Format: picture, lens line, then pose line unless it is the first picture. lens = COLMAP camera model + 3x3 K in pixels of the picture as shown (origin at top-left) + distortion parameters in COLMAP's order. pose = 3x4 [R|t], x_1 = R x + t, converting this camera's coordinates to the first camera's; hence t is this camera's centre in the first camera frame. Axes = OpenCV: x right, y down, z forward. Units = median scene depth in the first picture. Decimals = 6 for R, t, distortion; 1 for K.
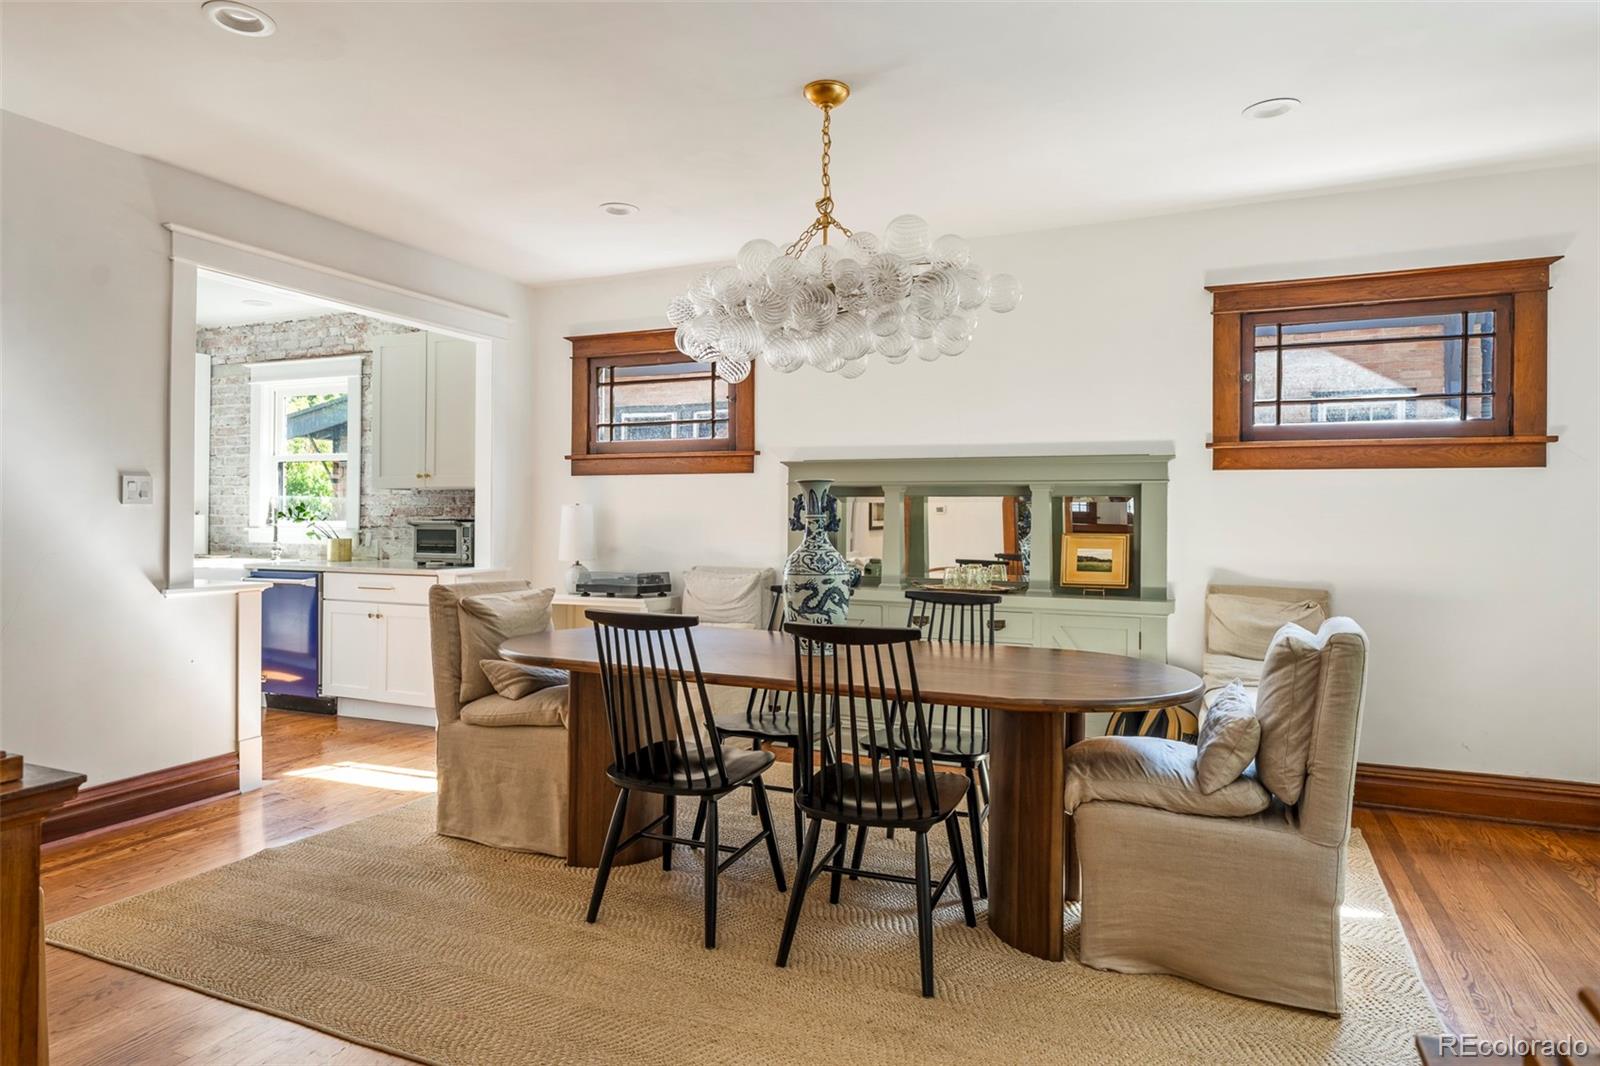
lens RADIAL K [[930.7, 0, 793.6], [0, 930.7, 512.2], [0, 0, 1]] dist [-0.002505, -0.001231]
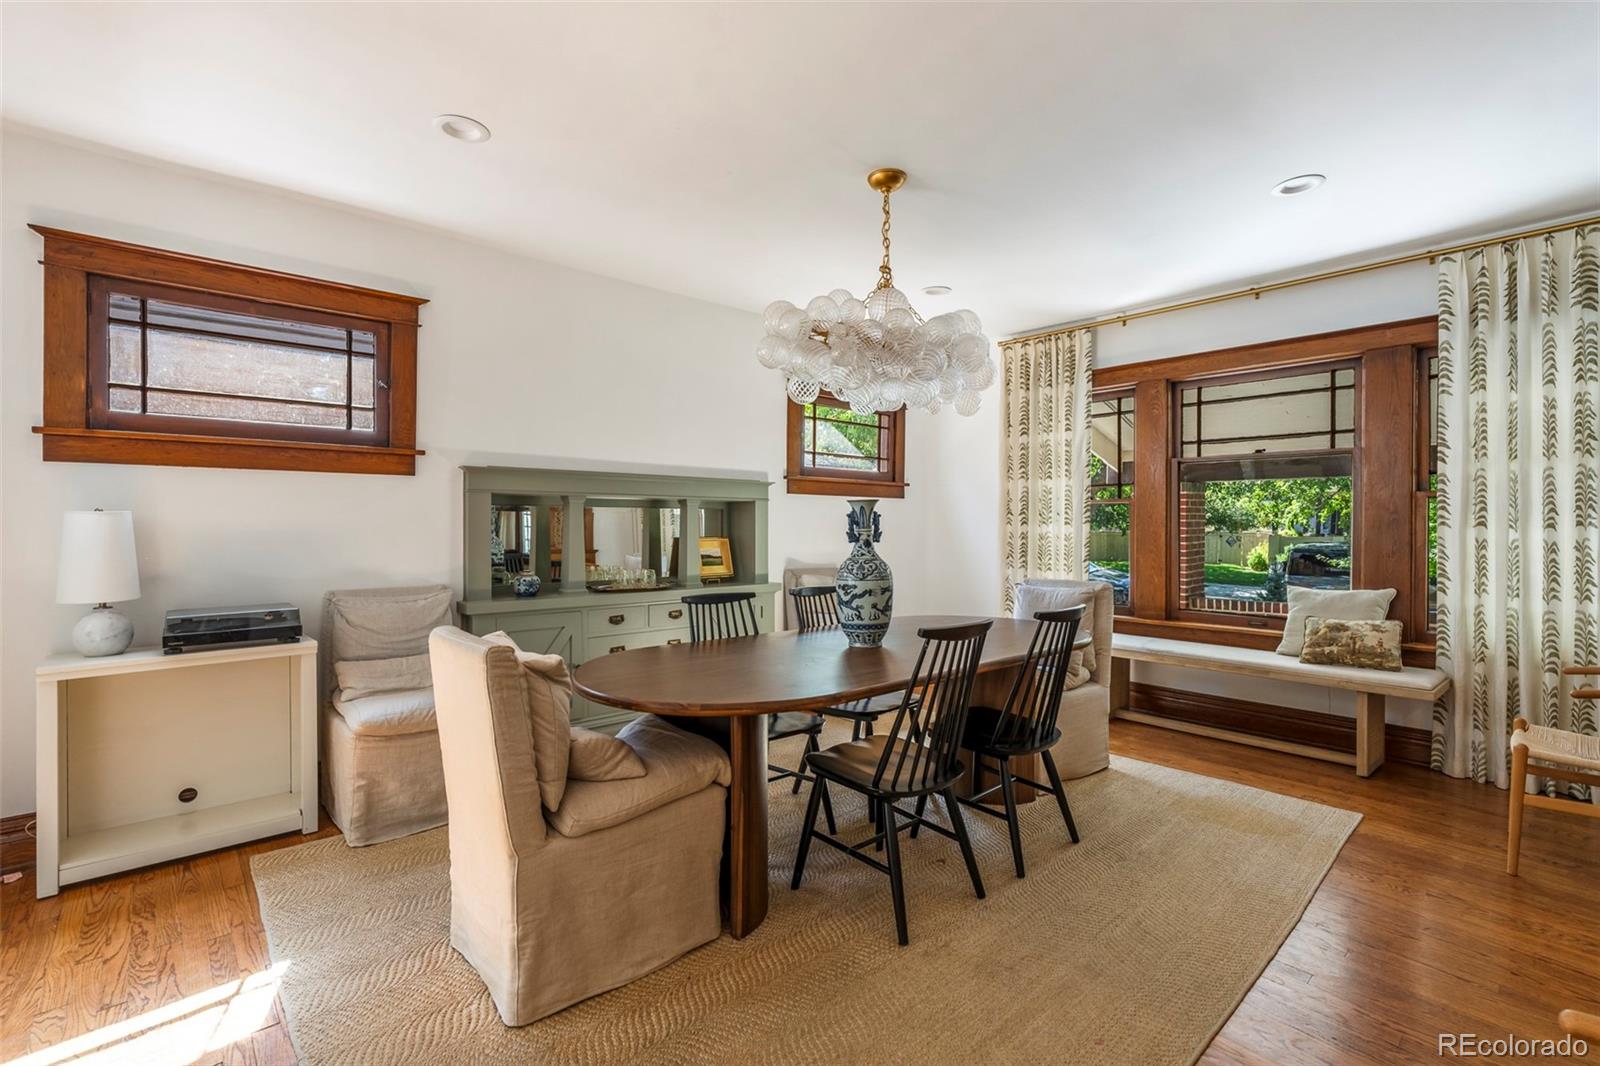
lens RADIAL K [[729.9, 0, 763.2], [0, 729.9, 523.7], [0, 0, 1]] dist [-0.000883, 0.000443]
pose [[0.425068, -0.008190, 0.905124, -0.729967], [-0.005491, 0.999917, 0.011626, -0.011059], [-0.905145, -0.009912, 0.424988, 0.603253]]
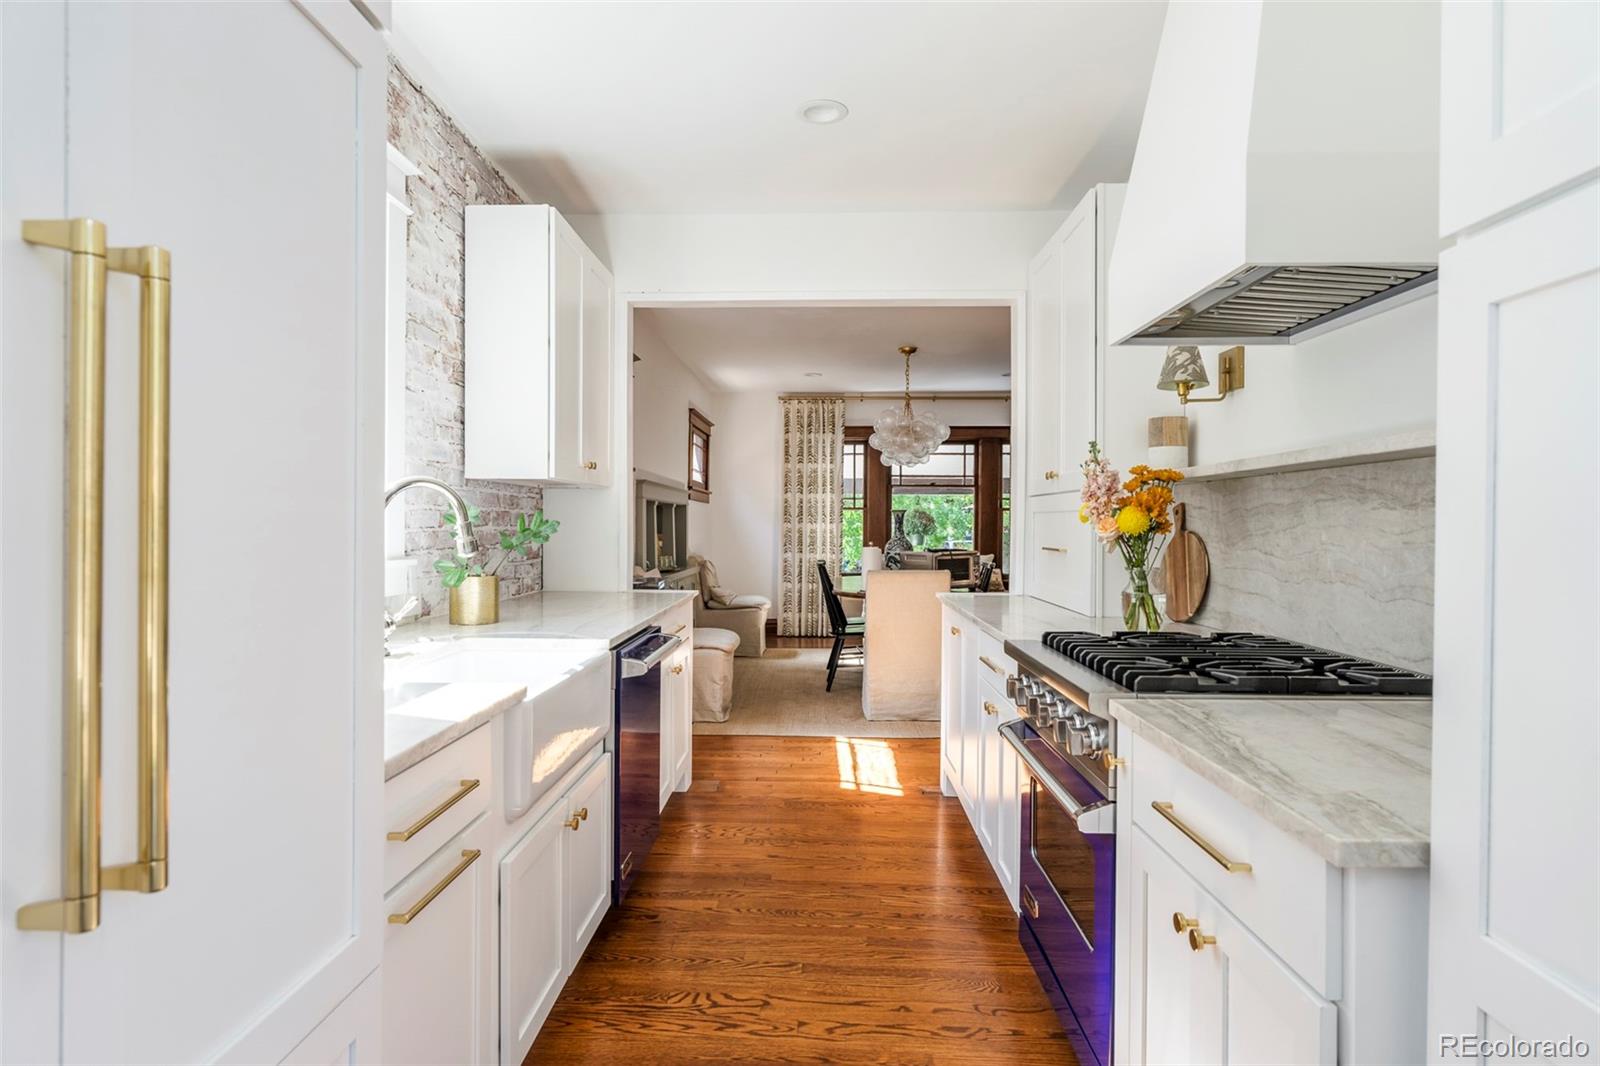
lens RADIAL K [[895.1, 0, 796.2], [0, 895.1, 527.3], [0, 0, 1]] dist [0.004057, 0.000272]
pose [[-0.367836, -0.011546, 0.929819, -1.694281], [-0.011935, 0.999899, 0.007694, -0.003088], [-0.929814, -0.008267, -0.367937, 1.782296]]
